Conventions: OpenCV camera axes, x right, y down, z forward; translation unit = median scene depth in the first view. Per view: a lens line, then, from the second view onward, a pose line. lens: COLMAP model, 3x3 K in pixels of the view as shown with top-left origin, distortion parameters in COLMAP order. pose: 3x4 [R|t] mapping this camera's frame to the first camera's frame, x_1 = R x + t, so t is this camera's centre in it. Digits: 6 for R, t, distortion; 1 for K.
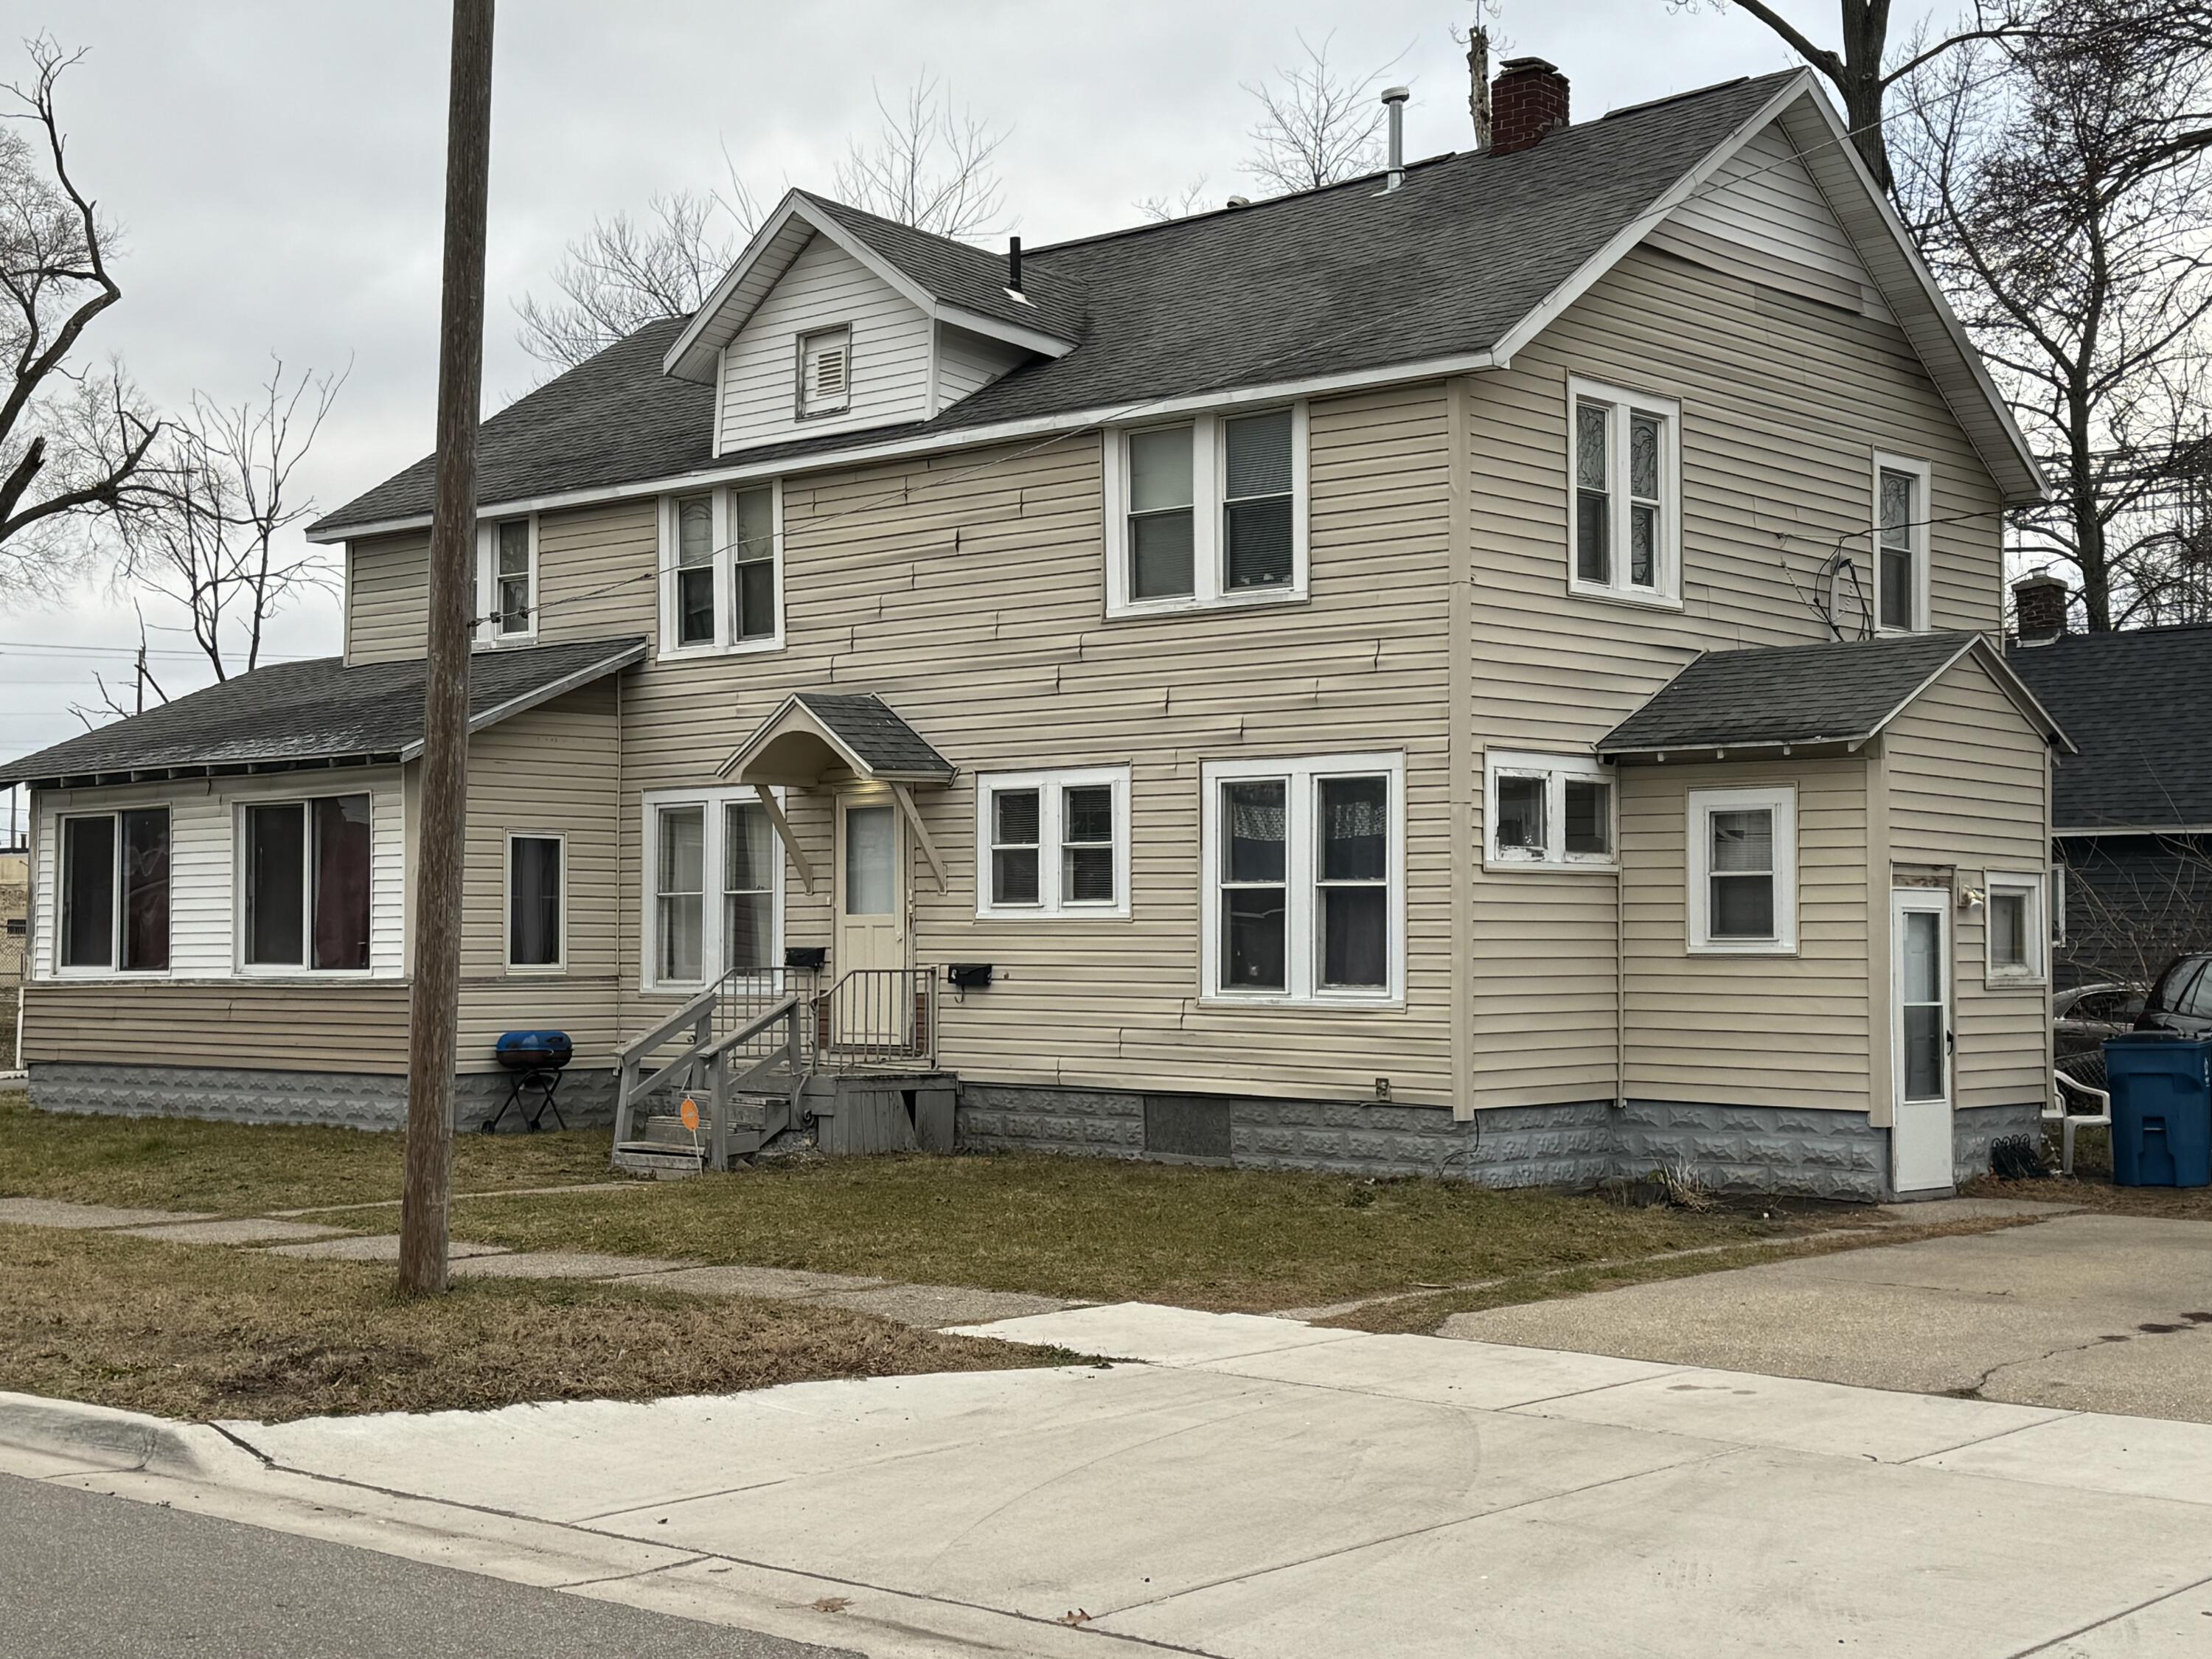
lens RADIAL K [[3030.7, 0, 1067.5], [0, 3030.7, 867.5], [0, 0, 1]] dist [0.078347, 0.000000]
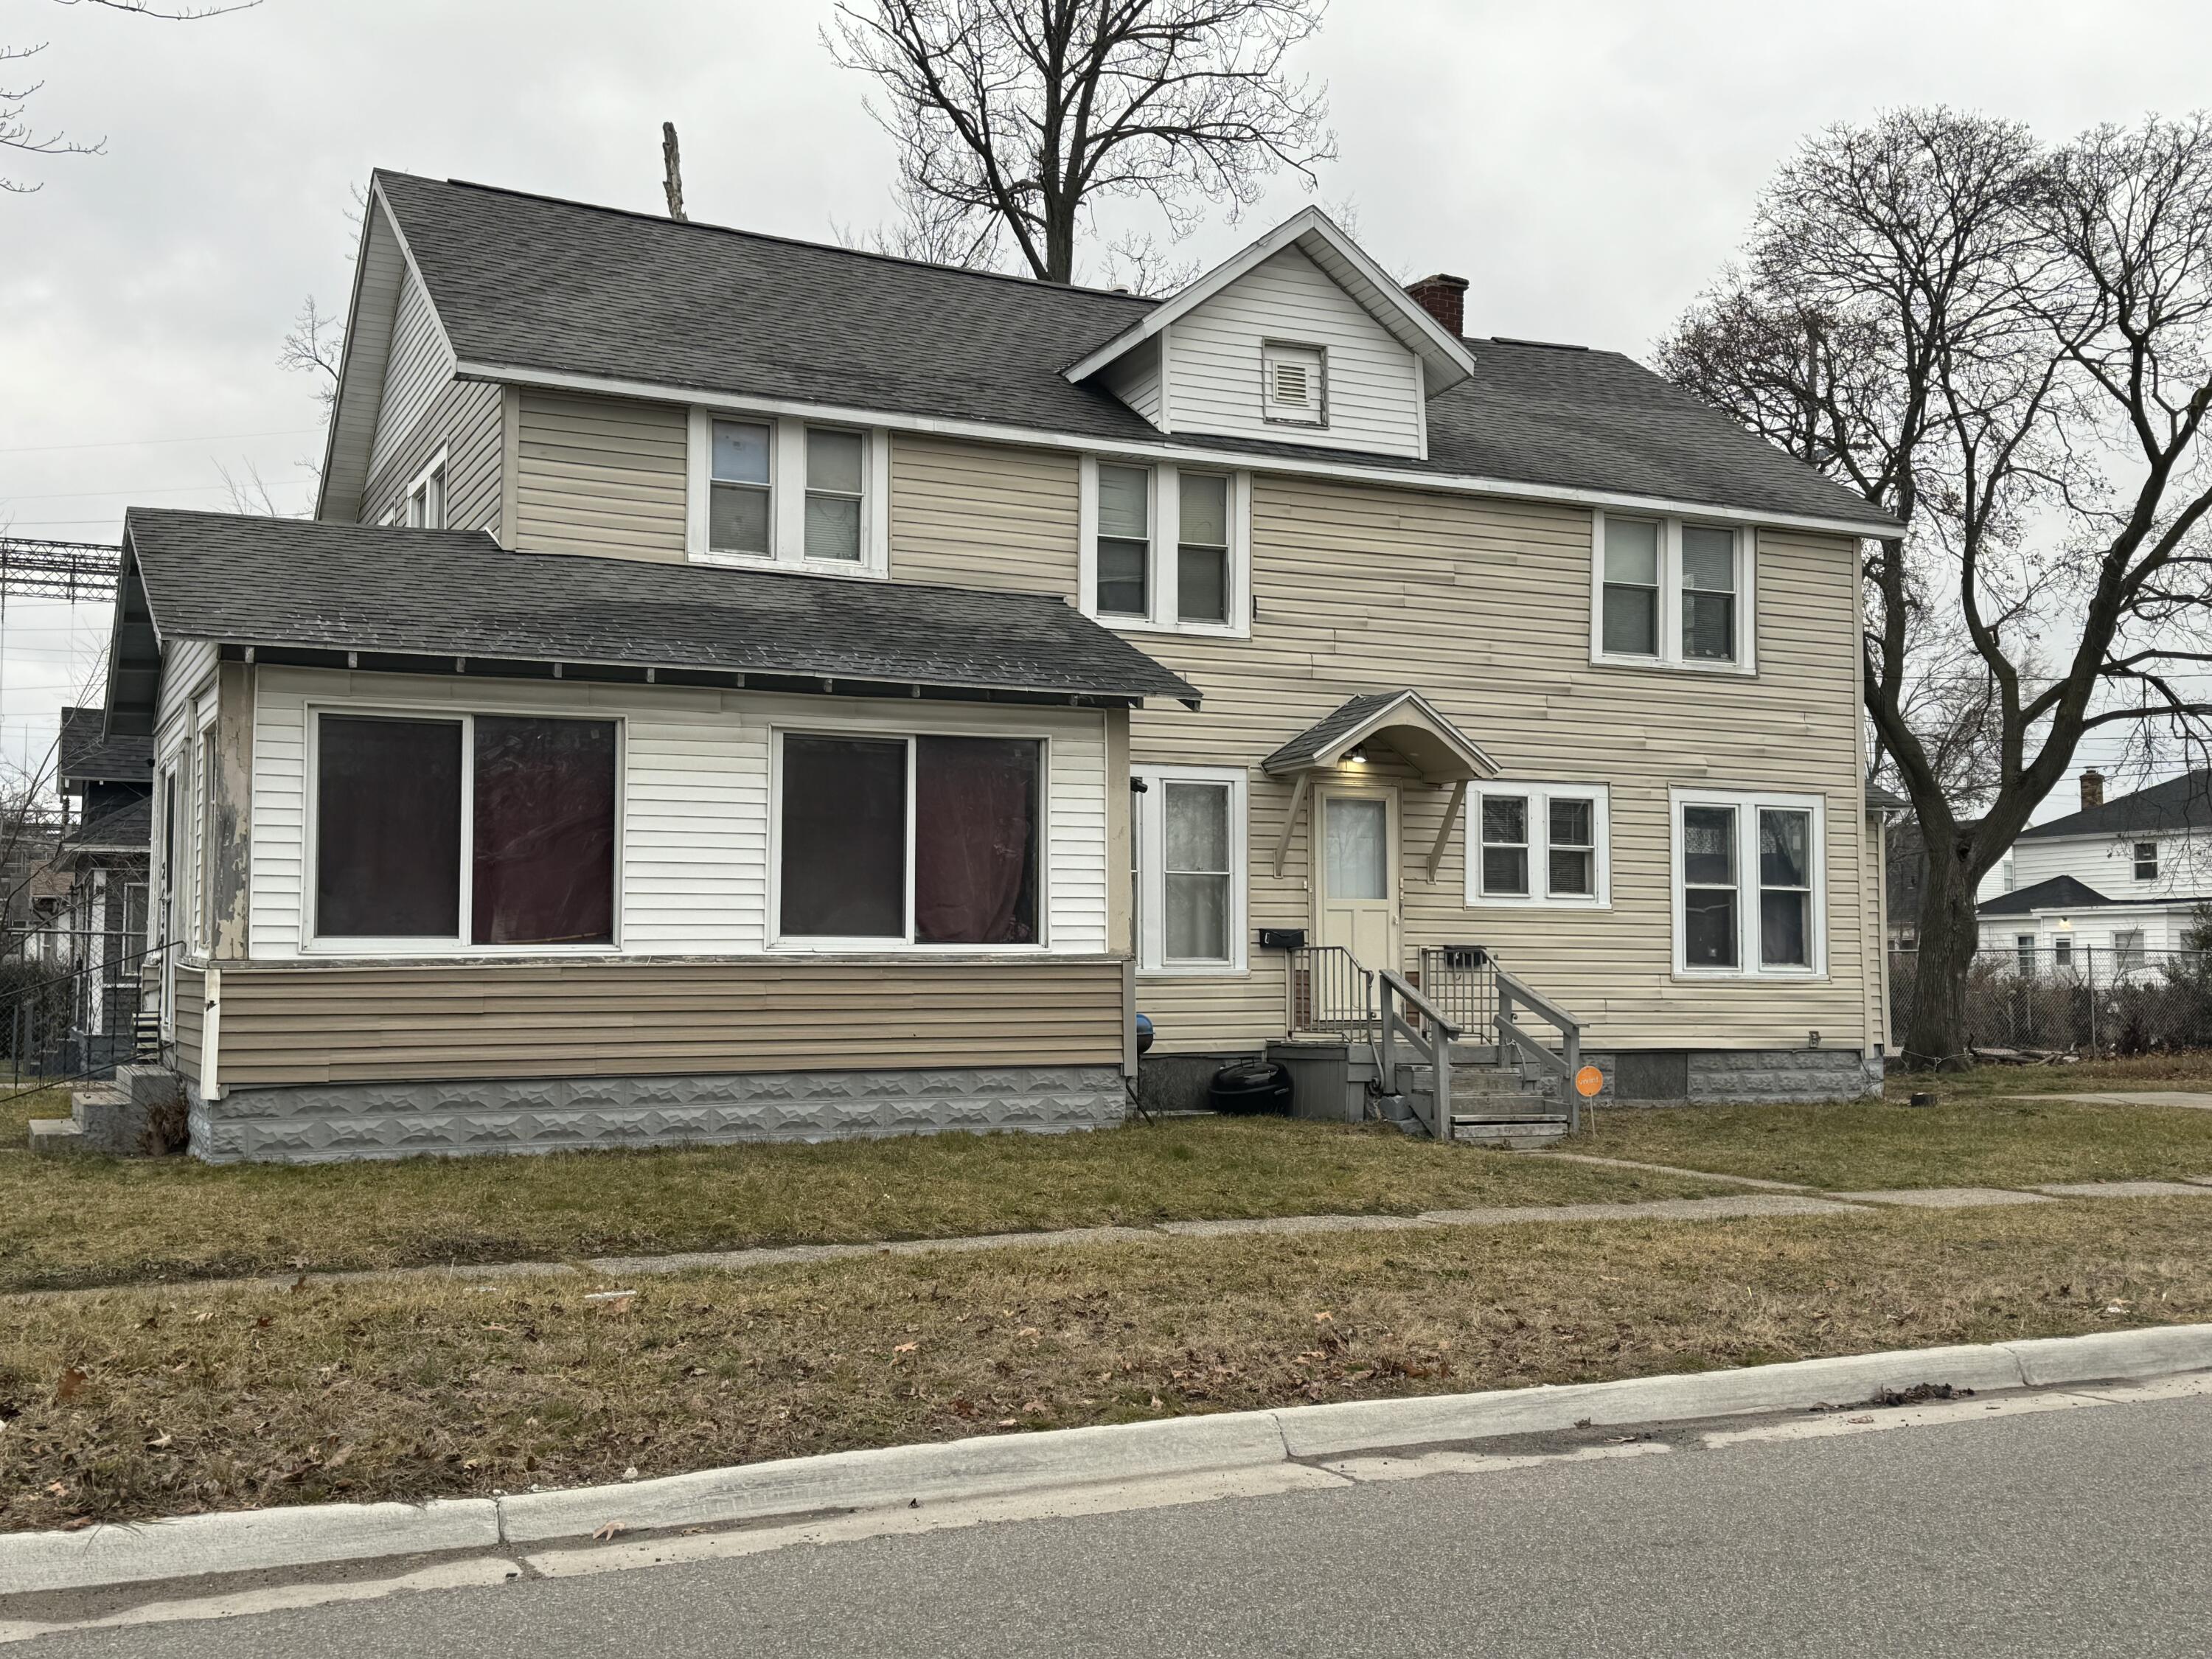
lens RADIAL K [[2339.5, 0, 1110.9], [0, 2339.5, 845.0], [0, 0, 1]] dist [0.058853, 0.000000]
pose [[0.377751, 0.054075, 0.924327, -0.945813], [-0.025823, 0.998520, -0.047862, 0.041788], [-0.925547, -0.005789, 0.378588, 0.837434]]
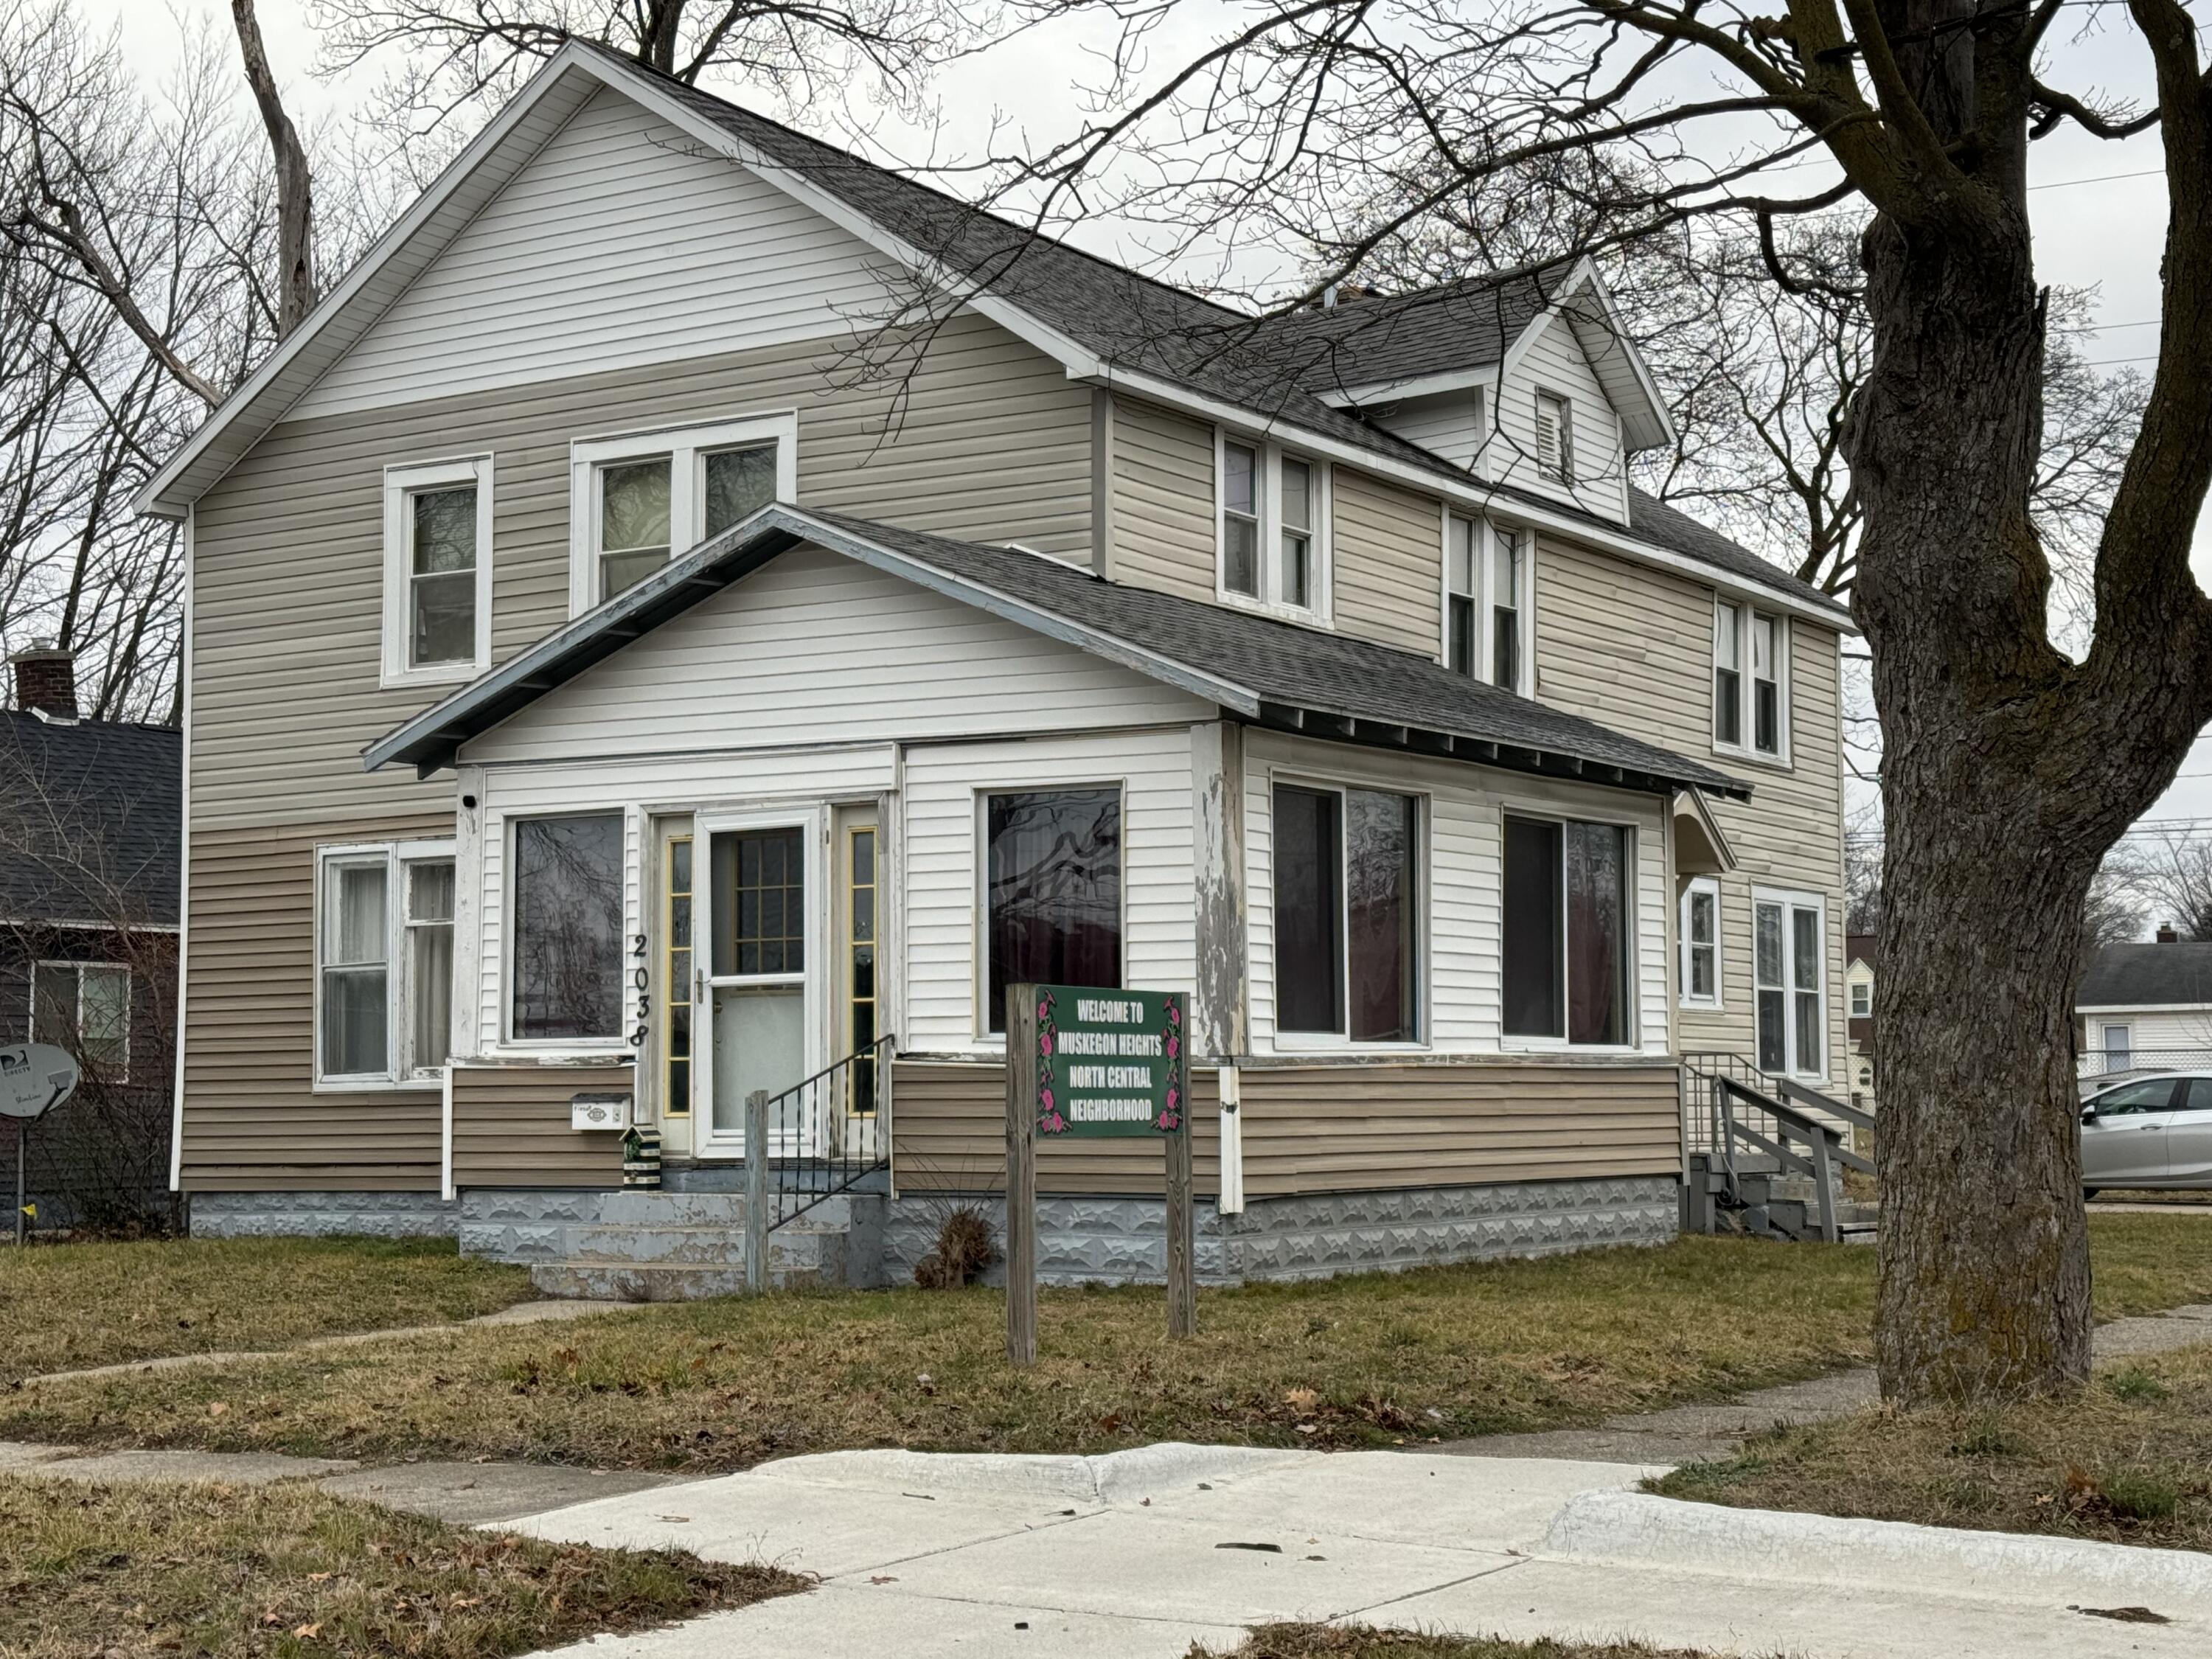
lens RADIAL K [[3394.9, 0, 1107.2], [0, 3394.9, 836.1], [0, 0, 1]] dist [0.117256, 0.000000]
pose [[-0.168369, 0.075609, 0.982820, -1.247509], [-0.026242, 0.996357, -0.081146, 0.062827], [-0.985375, -0.039453, -0.165771, 1.470007]]
